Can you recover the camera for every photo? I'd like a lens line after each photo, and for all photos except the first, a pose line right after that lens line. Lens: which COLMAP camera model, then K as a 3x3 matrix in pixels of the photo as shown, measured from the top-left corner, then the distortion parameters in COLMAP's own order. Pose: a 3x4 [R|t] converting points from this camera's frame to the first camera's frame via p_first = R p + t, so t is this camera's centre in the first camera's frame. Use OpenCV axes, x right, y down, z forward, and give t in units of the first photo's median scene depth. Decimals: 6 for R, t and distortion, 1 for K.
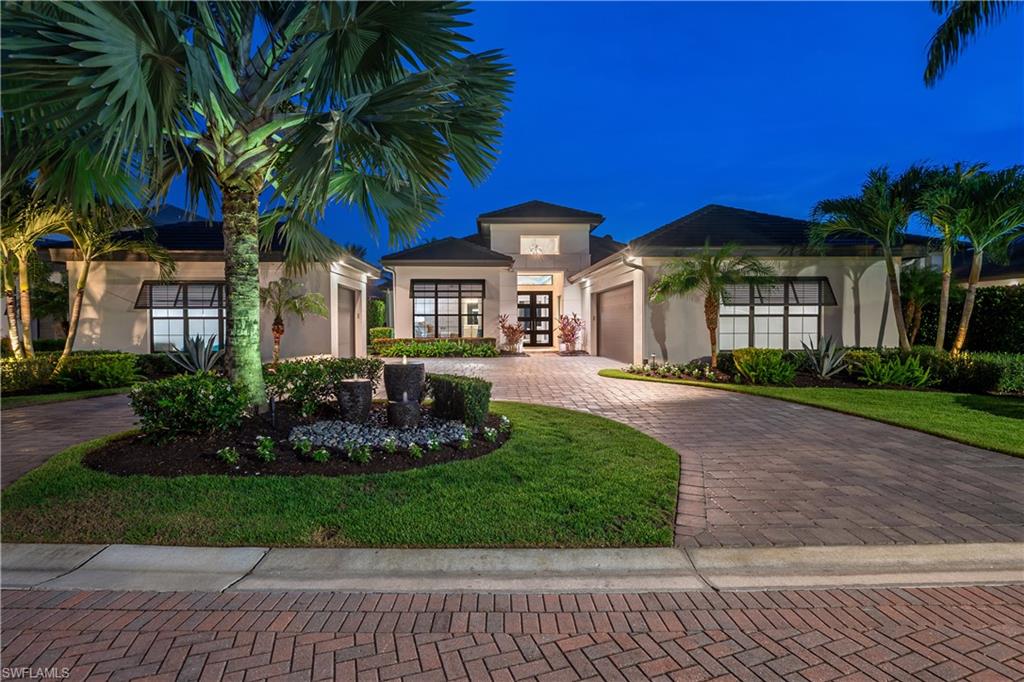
lens RADIAL K [[471.6, 0, 512.0], [0, 471.6, 341.0], [0, 0, 1]] dist [0.000683, 0.000151]
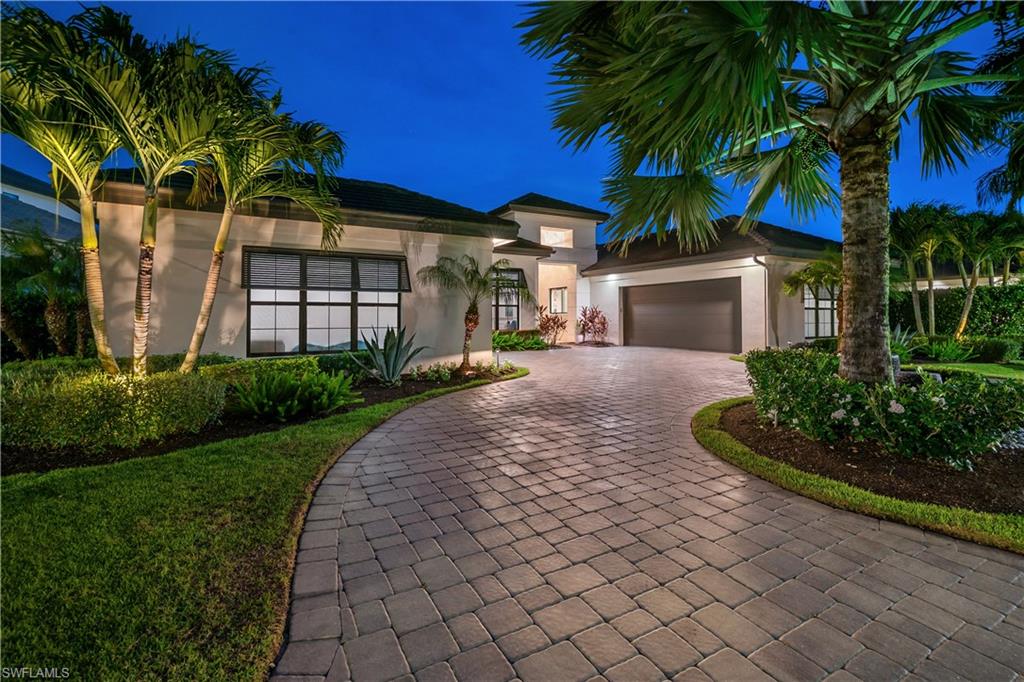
lens RADIAL K [[452.9, 0, 512.5], [0, 452.9, 318.0], [0, 0, 1]] dist [0.000522, 0.000046]
pose [[0.906653, 0.000883, 0.421875, -0.695140], [0.013639, 0.999414, -0.031402, -0.002705], [-0.421656, 0.034225, 0.906110, 0.272942]]
